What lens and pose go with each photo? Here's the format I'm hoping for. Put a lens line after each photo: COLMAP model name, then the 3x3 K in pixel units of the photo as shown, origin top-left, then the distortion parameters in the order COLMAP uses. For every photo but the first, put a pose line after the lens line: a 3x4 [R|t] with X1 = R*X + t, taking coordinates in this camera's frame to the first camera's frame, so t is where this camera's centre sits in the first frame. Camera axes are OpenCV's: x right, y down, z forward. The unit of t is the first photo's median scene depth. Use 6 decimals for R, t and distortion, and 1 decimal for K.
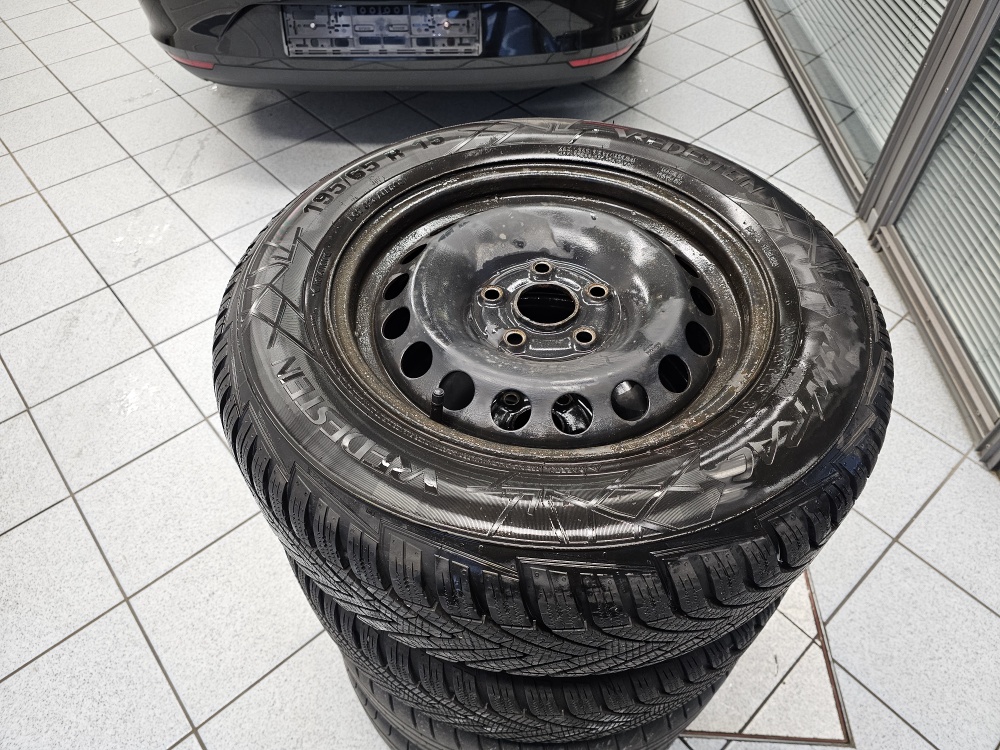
lens RADIAL K [[672.4, 0, 499.2], [0, 672.4, 367.3], [0, 0, 1]] dist [0.035889, -0.039369]
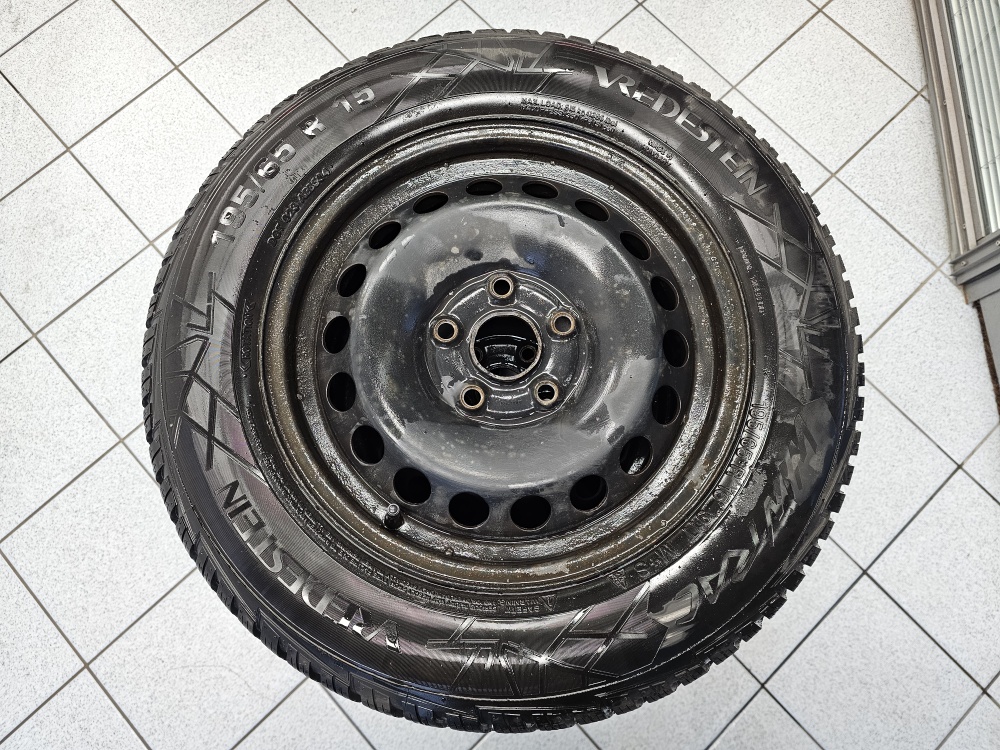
lens RADIAL K [[672.4, 0, 499.8], [0, 672.4, 372.4], [0, 0, 1]] dist [0.035889, -0.039369]
pose [[0.999134, -0.031717, 0.026930, 0.019134], [0.014949, 0.877658, 0.479054, -0.261535], [-0.038830, -0.478236, 0.877372, 0.098561]]
